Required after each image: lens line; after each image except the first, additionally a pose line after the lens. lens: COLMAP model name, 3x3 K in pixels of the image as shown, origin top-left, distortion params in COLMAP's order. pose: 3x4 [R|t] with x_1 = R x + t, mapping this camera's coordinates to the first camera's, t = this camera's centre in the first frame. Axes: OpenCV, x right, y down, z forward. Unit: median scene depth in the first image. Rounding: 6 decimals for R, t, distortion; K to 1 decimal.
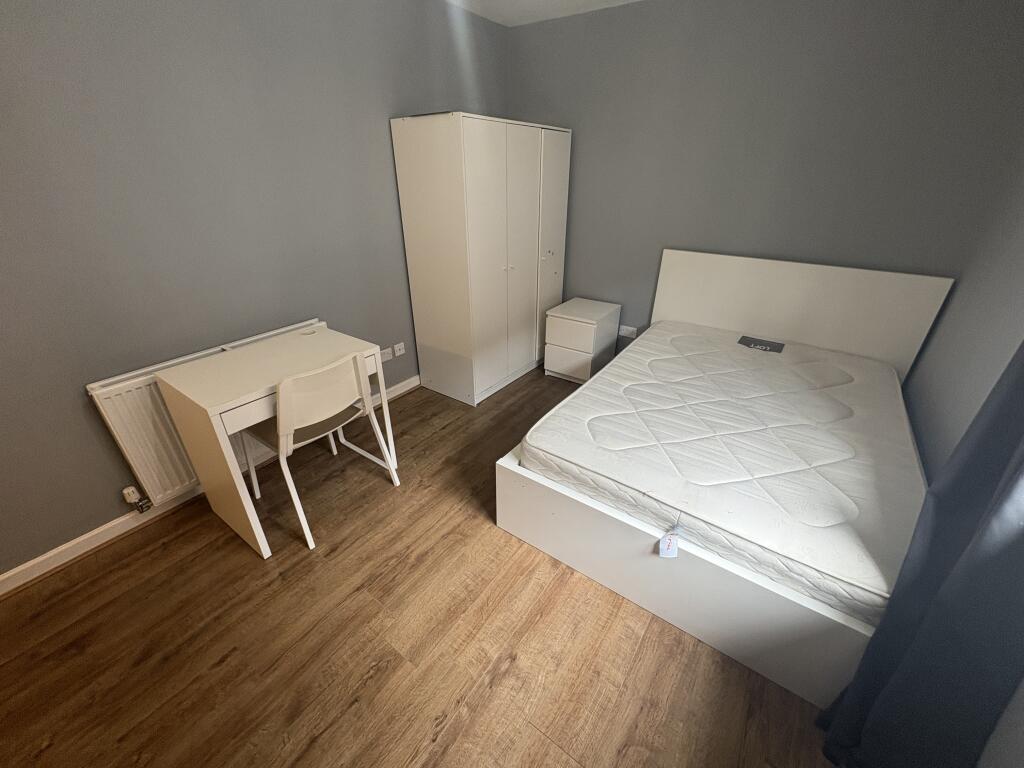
lens RADIAL K [[409.3, 0, 511.4], [0, 409.3, 386.8], [0, 0, 1]] dist [0.000807, 0.000079]
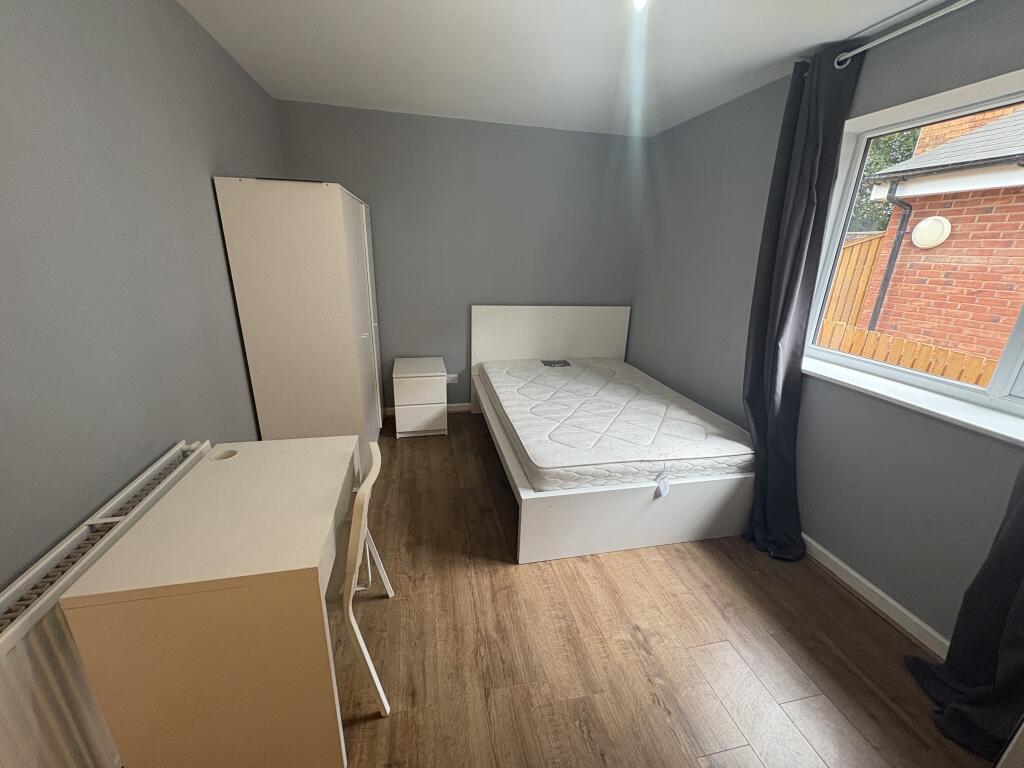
lens RADIAL K [[409.3, 0, 512.7], [0, 409.3, 387.3], [0, 0, 1]] dist [0.000807, 0.000079]
pose [[0.668923, -0.219749, 0.710107, -0.780071], [0.317795, 0.948141, -0.005953, -0.098627], [-0.671973, 0.229650, 0.704069, 0.194329]]
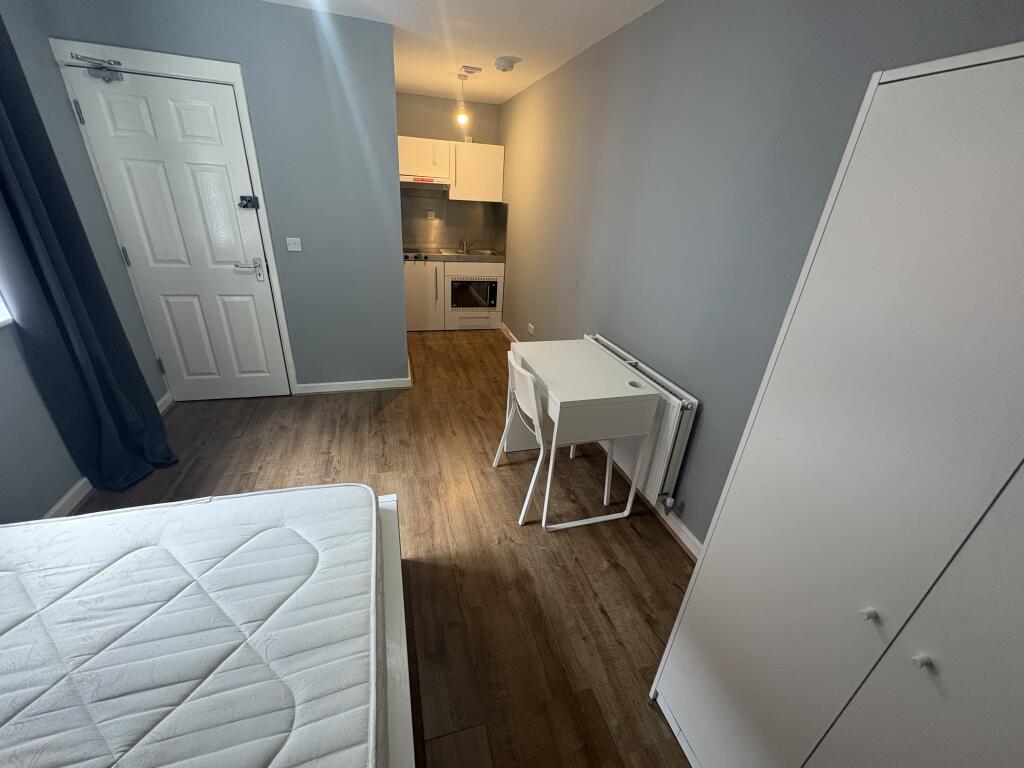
lens RADIAL K [[409.3, 0, 505.3], [0, 409.3, 379.3], [0, 0, 1]] dist [0.000807, 0.000079]
pose [[-0.622122, 0.288788, -0.727713, 0.442464], [-0.418721, 0.662655, 0.620935, -0.722559], [0.661542, 0.691006, -0.291330, 1.303498]]
